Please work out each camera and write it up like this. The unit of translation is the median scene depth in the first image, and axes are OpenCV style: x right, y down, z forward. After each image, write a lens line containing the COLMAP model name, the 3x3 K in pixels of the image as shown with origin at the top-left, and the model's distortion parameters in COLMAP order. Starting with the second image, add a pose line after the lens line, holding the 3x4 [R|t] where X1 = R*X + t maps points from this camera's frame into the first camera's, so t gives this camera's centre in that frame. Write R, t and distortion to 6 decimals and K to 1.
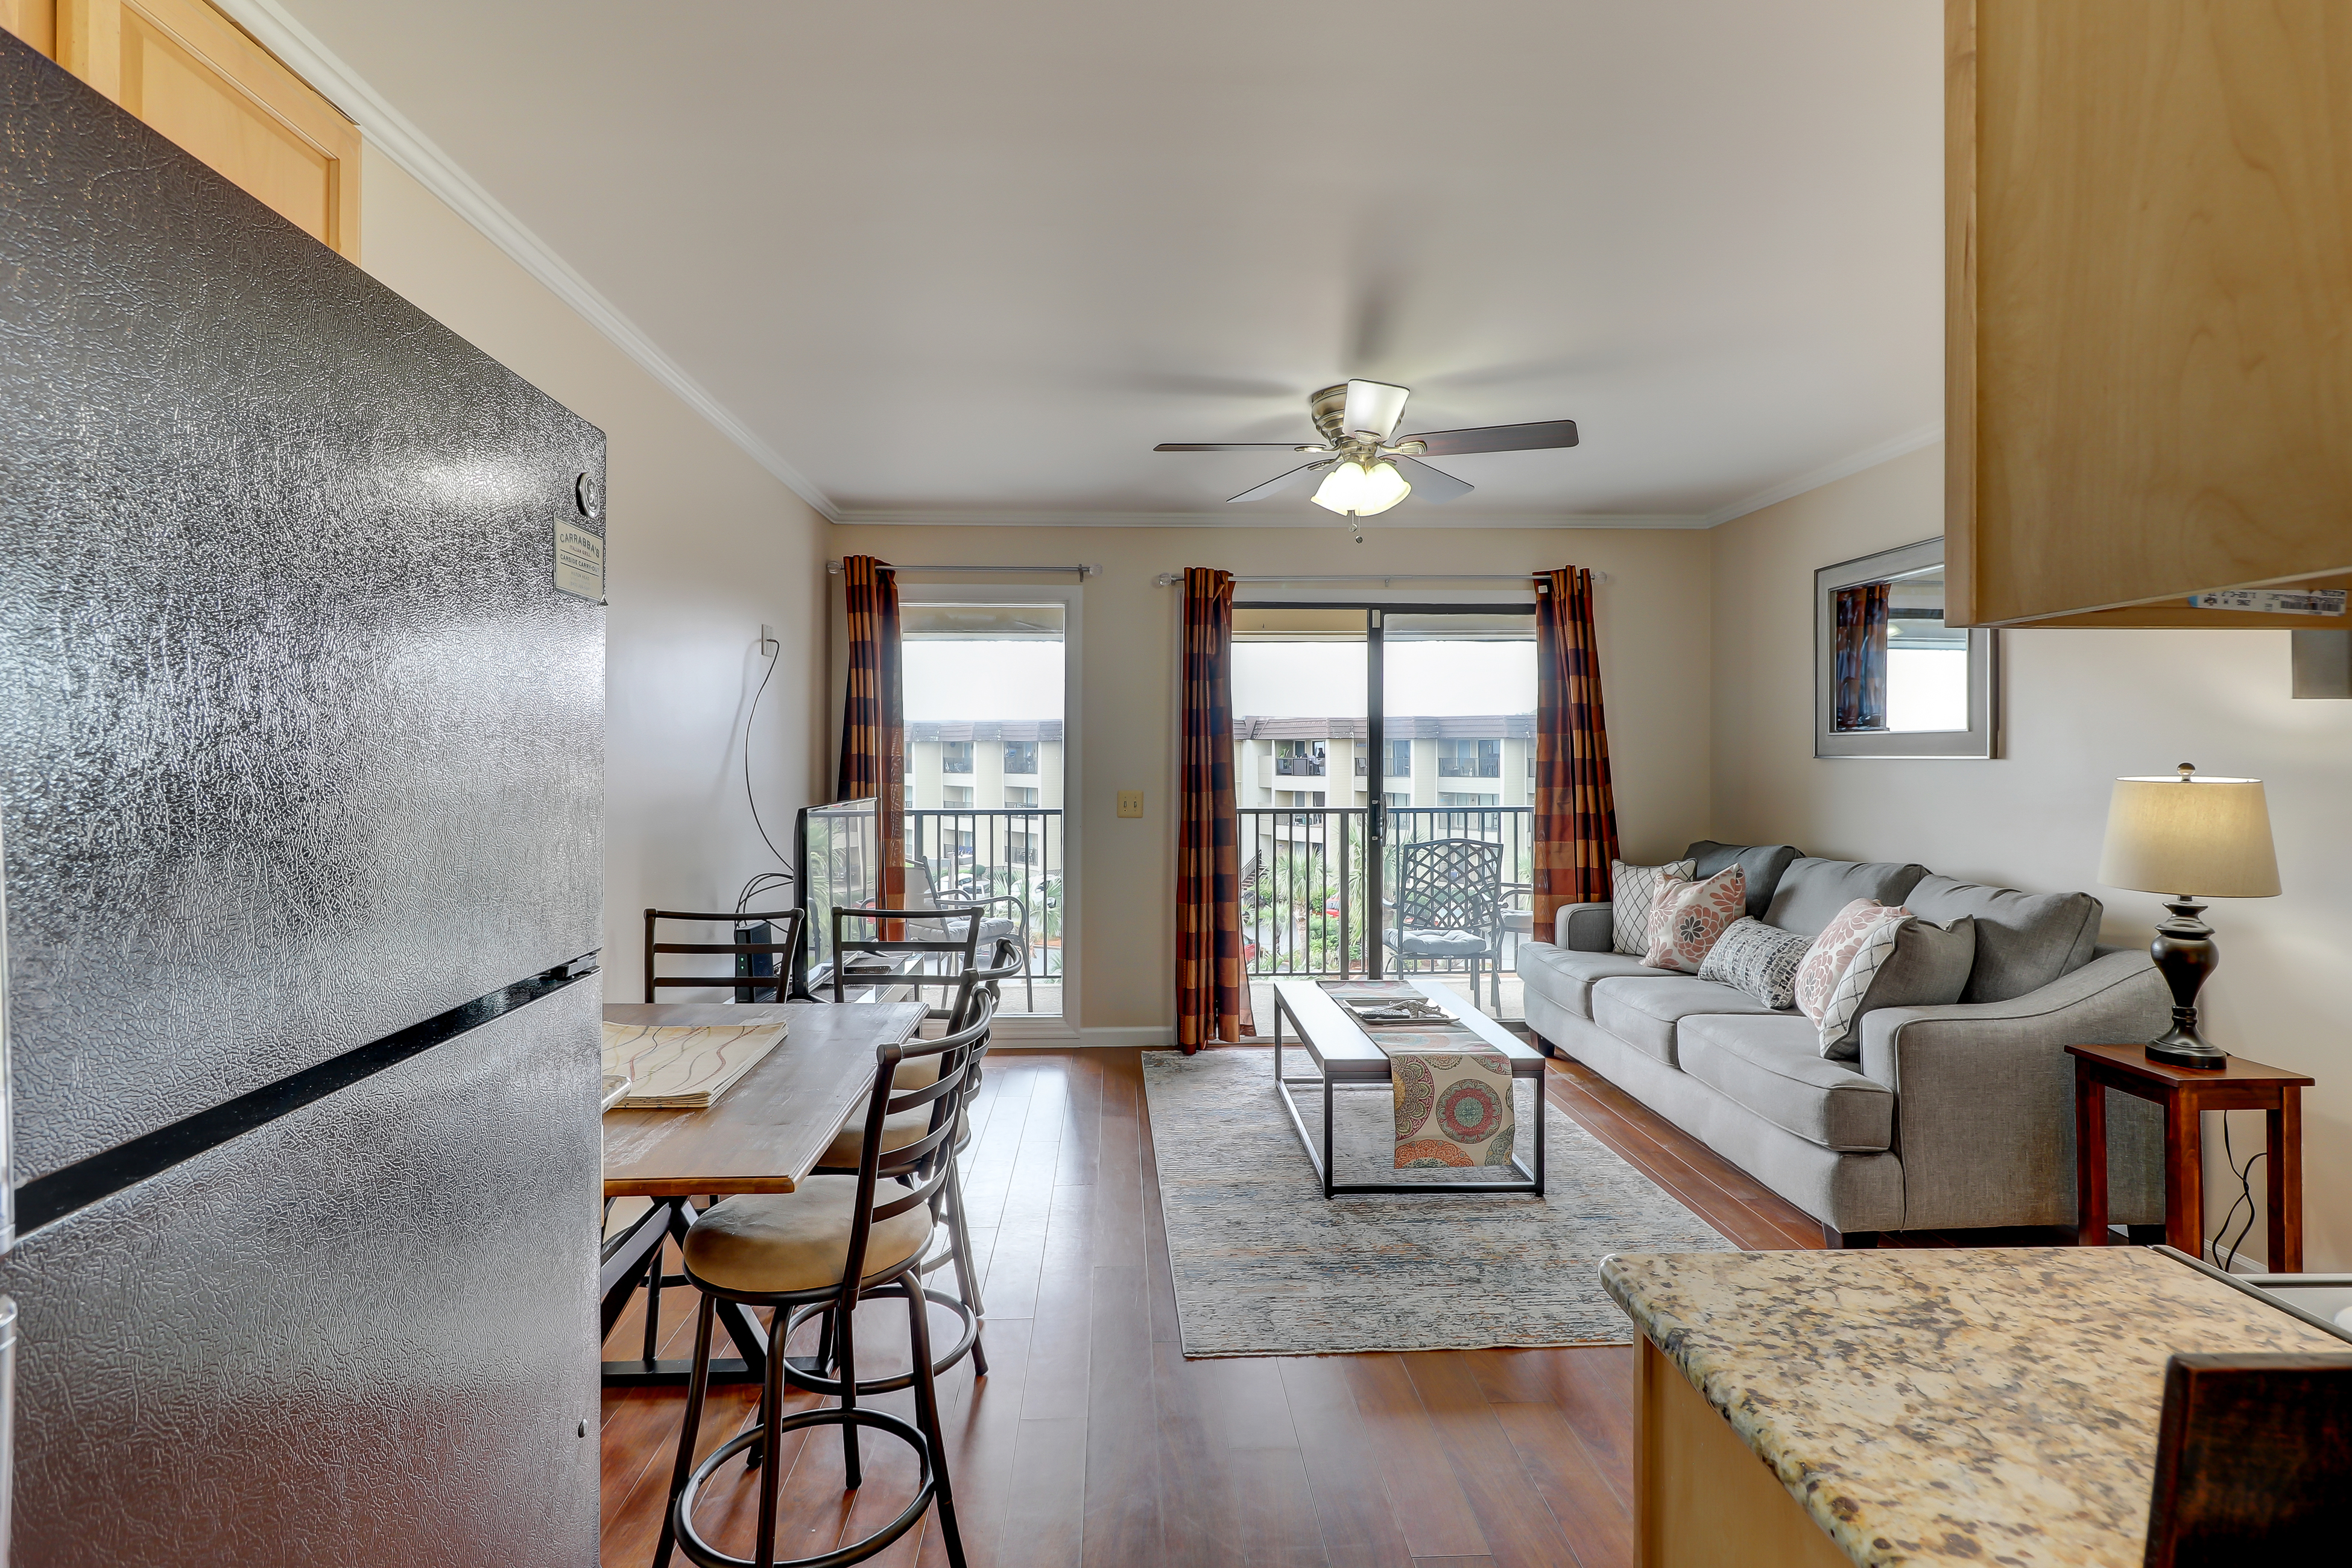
lens RADIAL K [[1138.0, 0, 1213.6], [0, 1138.0, 752.8], [0, 0, 1]] dist [0.001446, 0.000452]
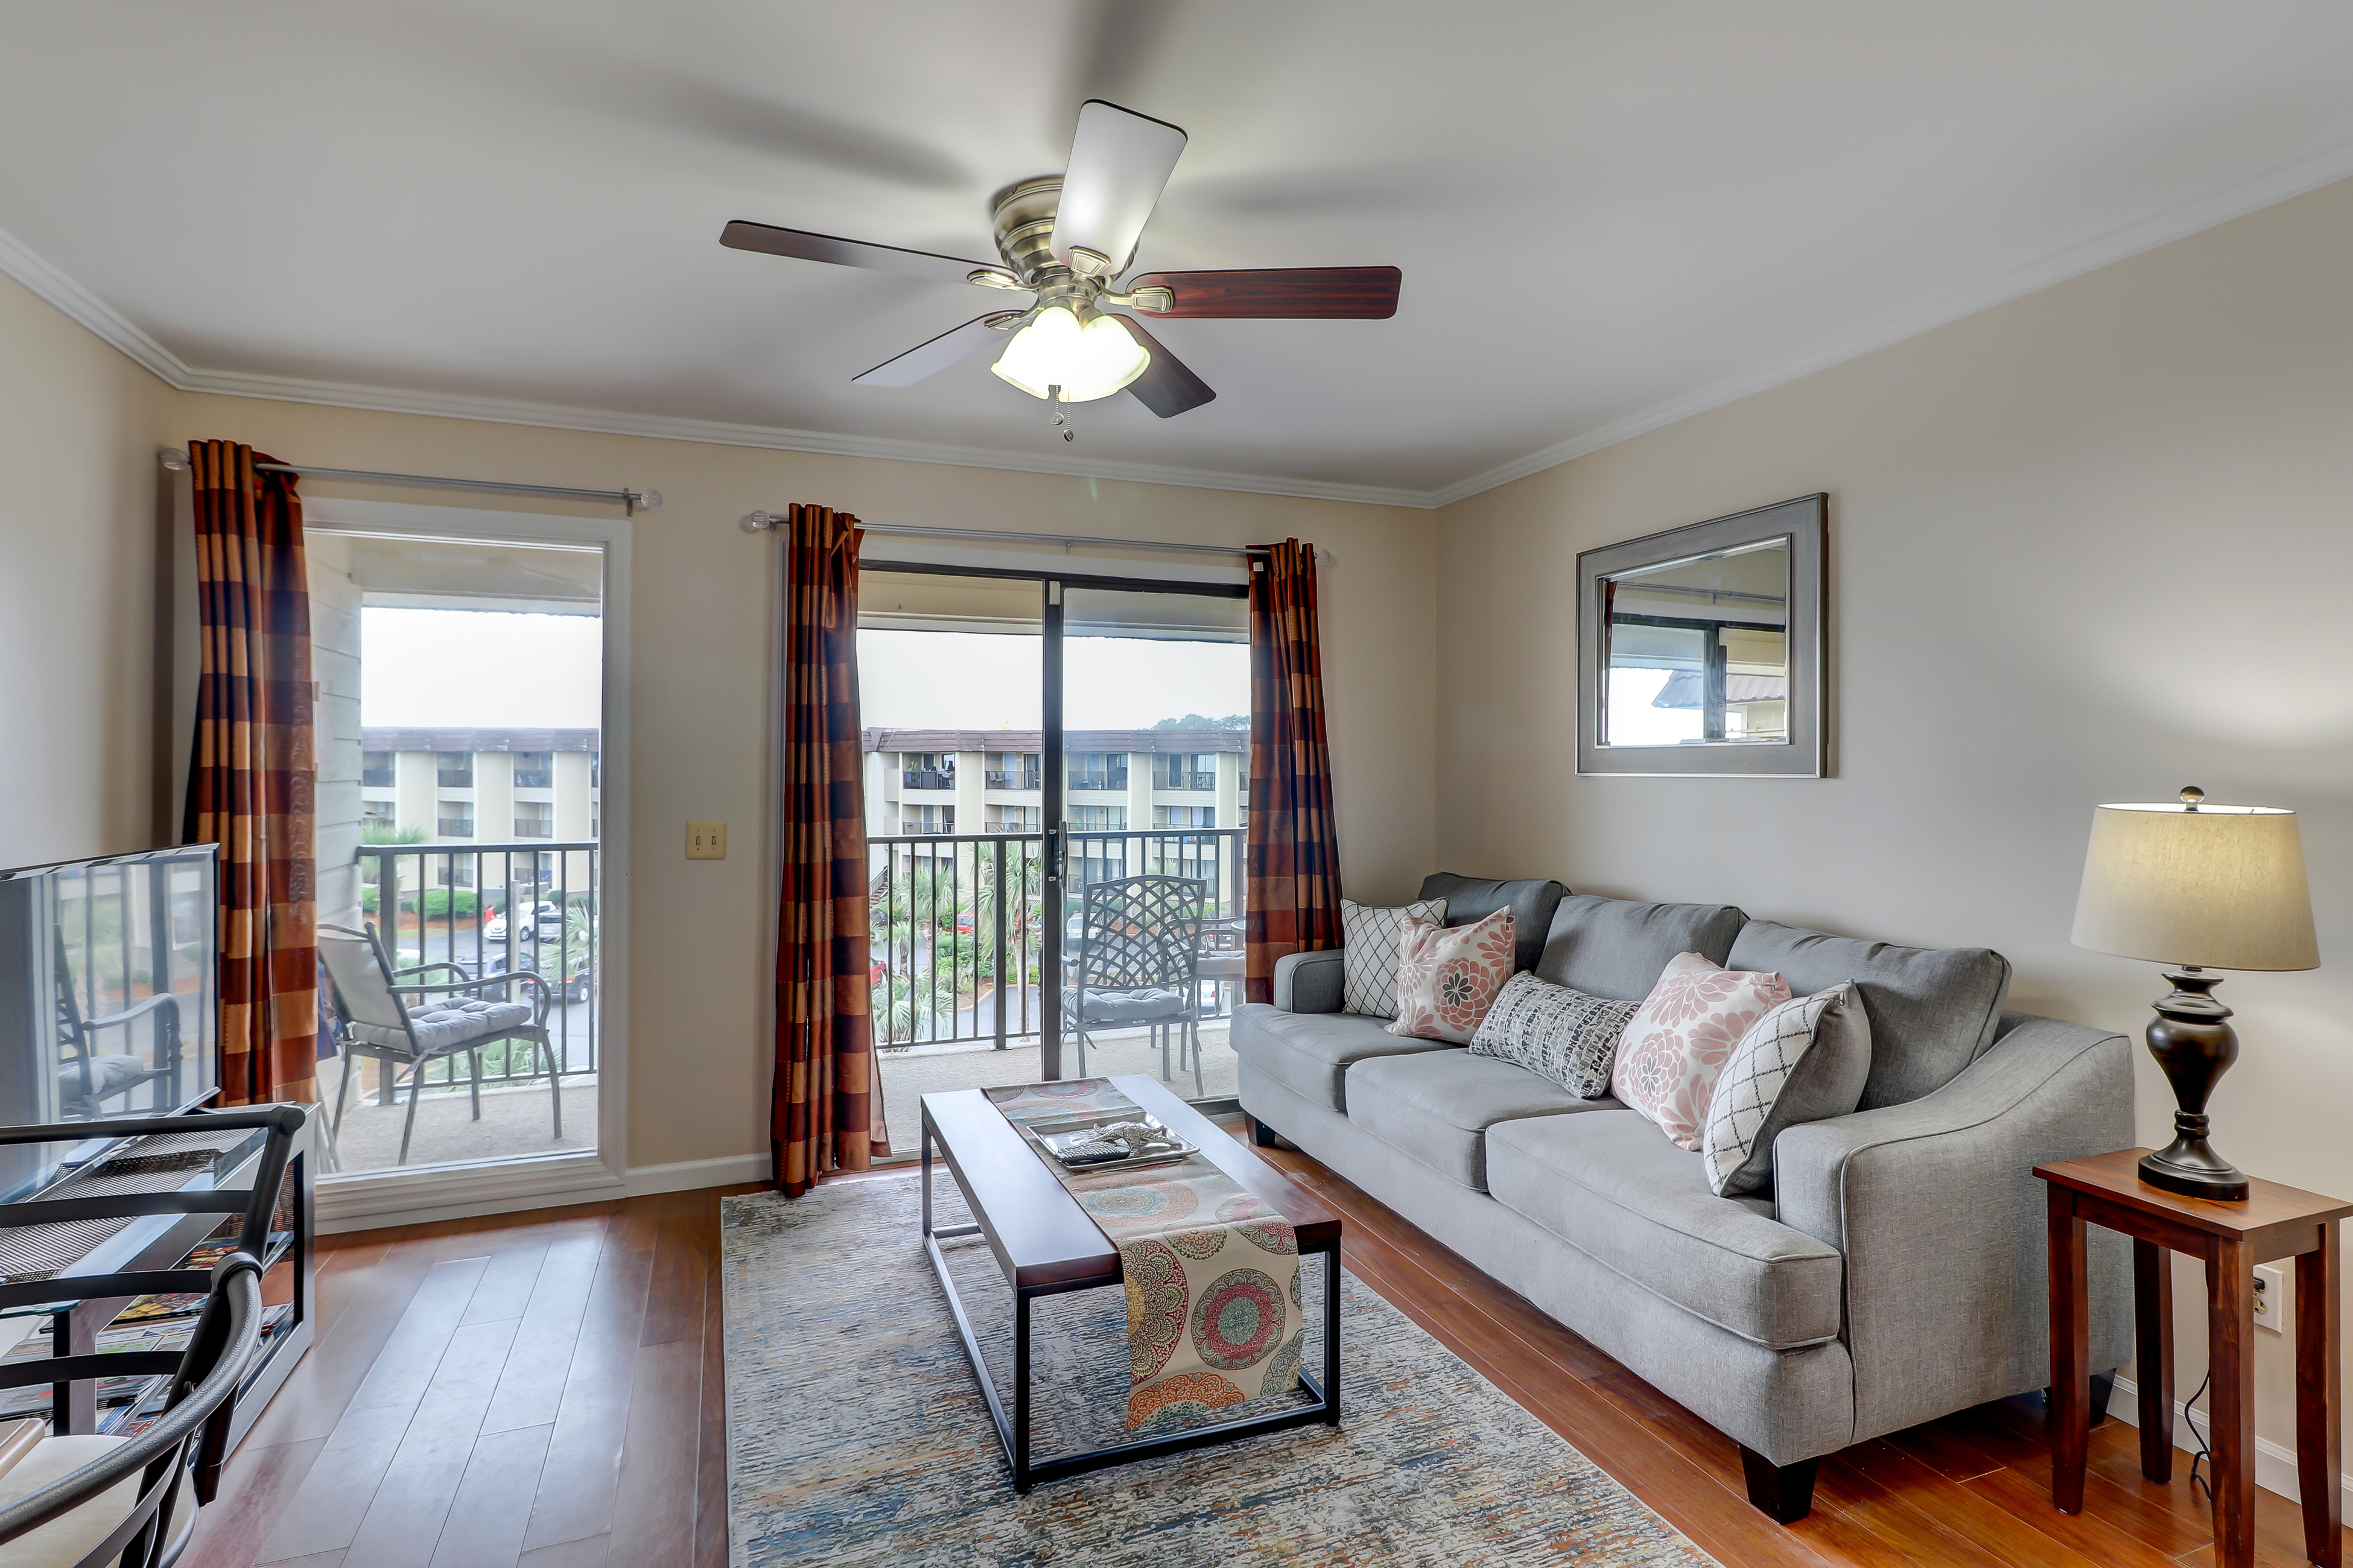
lens RADIAL K [[1108.5, 0, 1192.7], [0, 1108.5, 771.7], [0, 0, 1]] dist [0.001524, 0.000182]
pose [[0.952090, 0.002097, 0.305811, 0.003279], [-0.003683, 0.999983, 0.004610, -0.001271], [-0.305796, -0.005515, 0.952081, 0.310813]]
